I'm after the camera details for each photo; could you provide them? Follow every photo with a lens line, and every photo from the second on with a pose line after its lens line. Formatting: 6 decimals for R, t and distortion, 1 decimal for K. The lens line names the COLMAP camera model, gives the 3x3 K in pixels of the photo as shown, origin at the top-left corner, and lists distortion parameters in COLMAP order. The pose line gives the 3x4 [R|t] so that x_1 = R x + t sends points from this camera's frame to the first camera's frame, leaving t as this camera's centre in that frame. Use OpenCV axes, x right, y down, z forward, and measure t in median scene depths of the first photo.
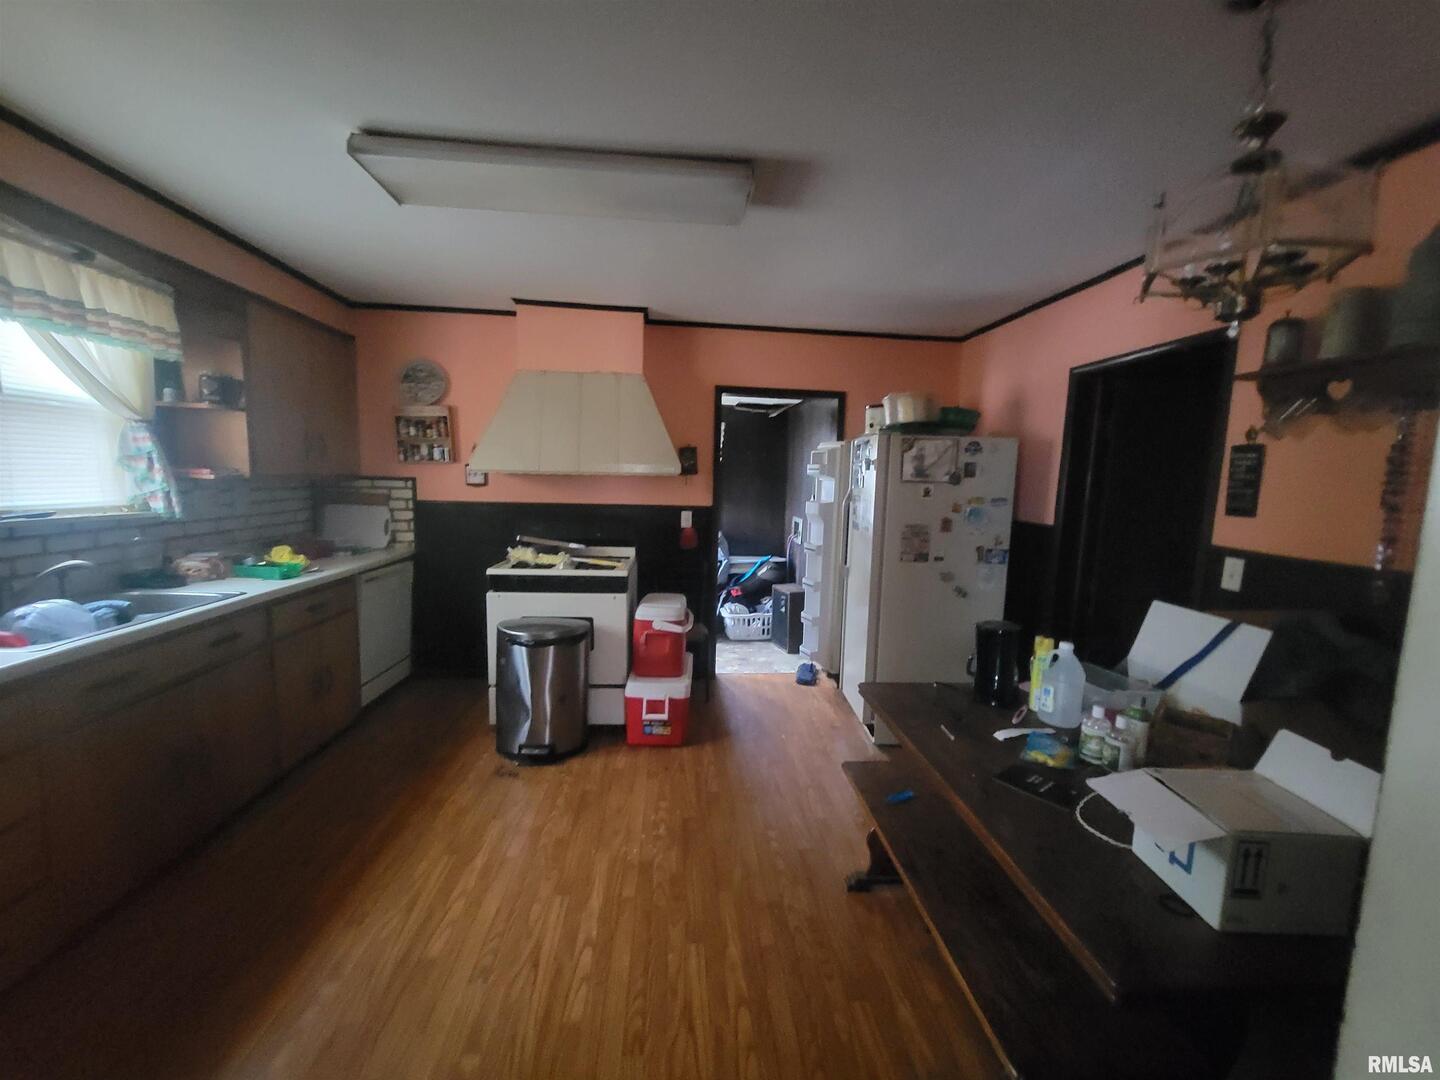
lens RADIAL K [[574.1, 0, 735.7], [0, 574.1, 543.9], [0, 0, 1]] dist [0.003363, 0.000062]
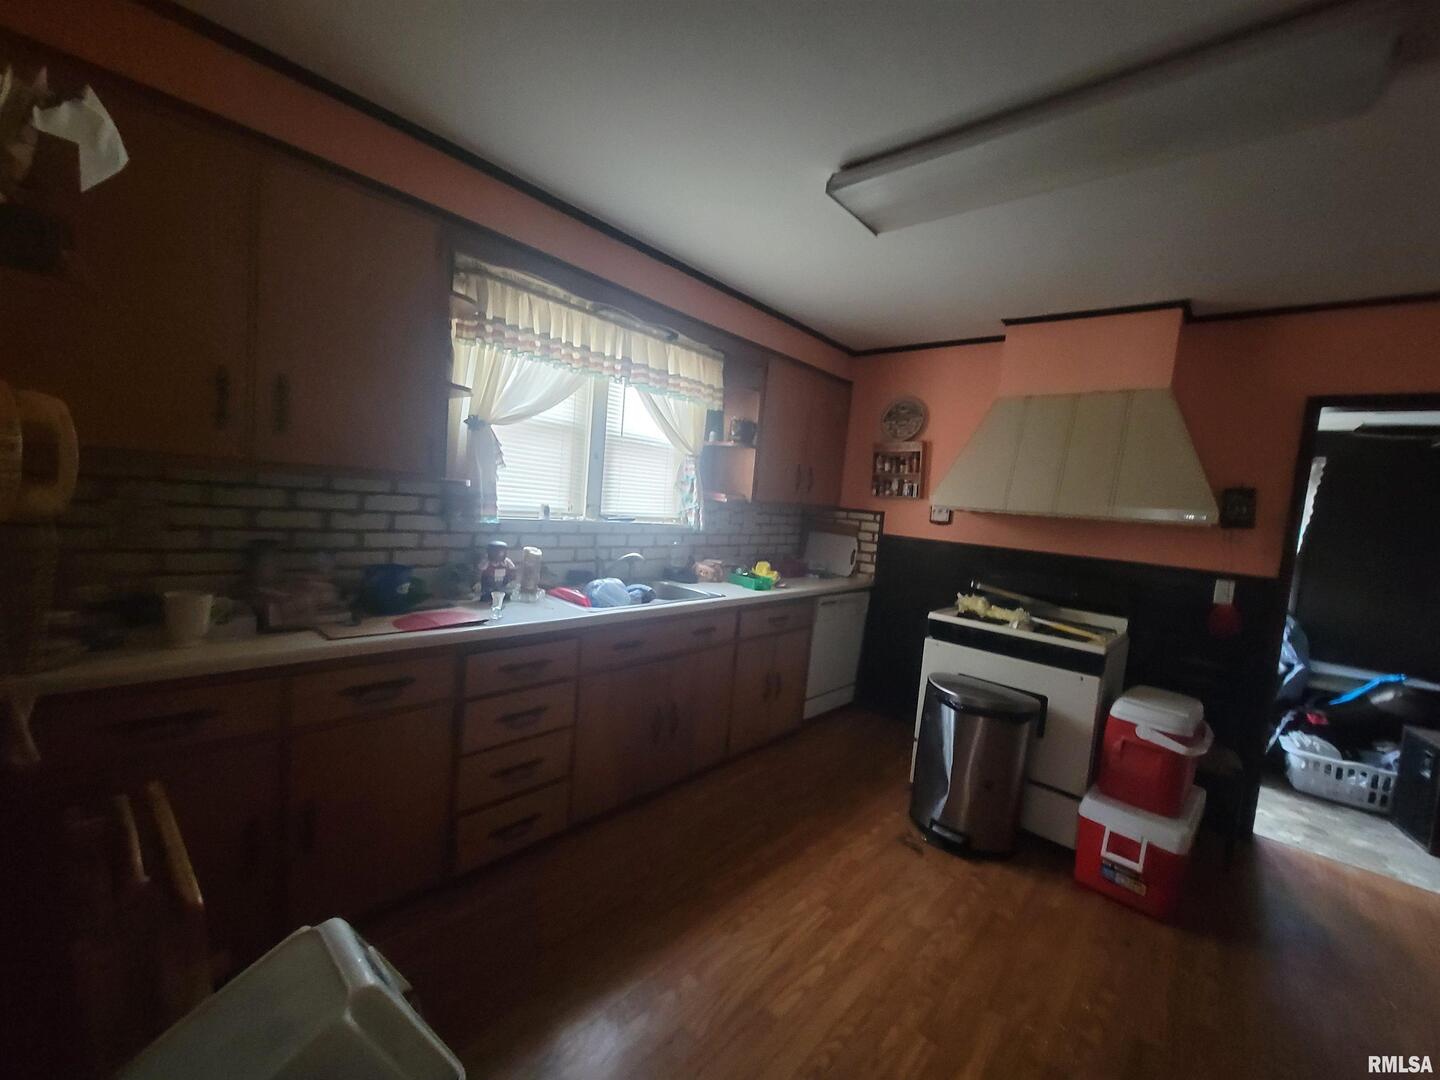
lens RADIAL K [[590.8, 0, 721.6], [0, 590.8, 543.8], [0, 0, 1]] dist [-0.001078, -0.000060]
pose [[0.680438, 0.090426, -0.727205, 0.018619], [-0.147421, 0.988961, -0.014966, -0.001696], [0.717824, 0.117389, 0.686257, 0.099885]]
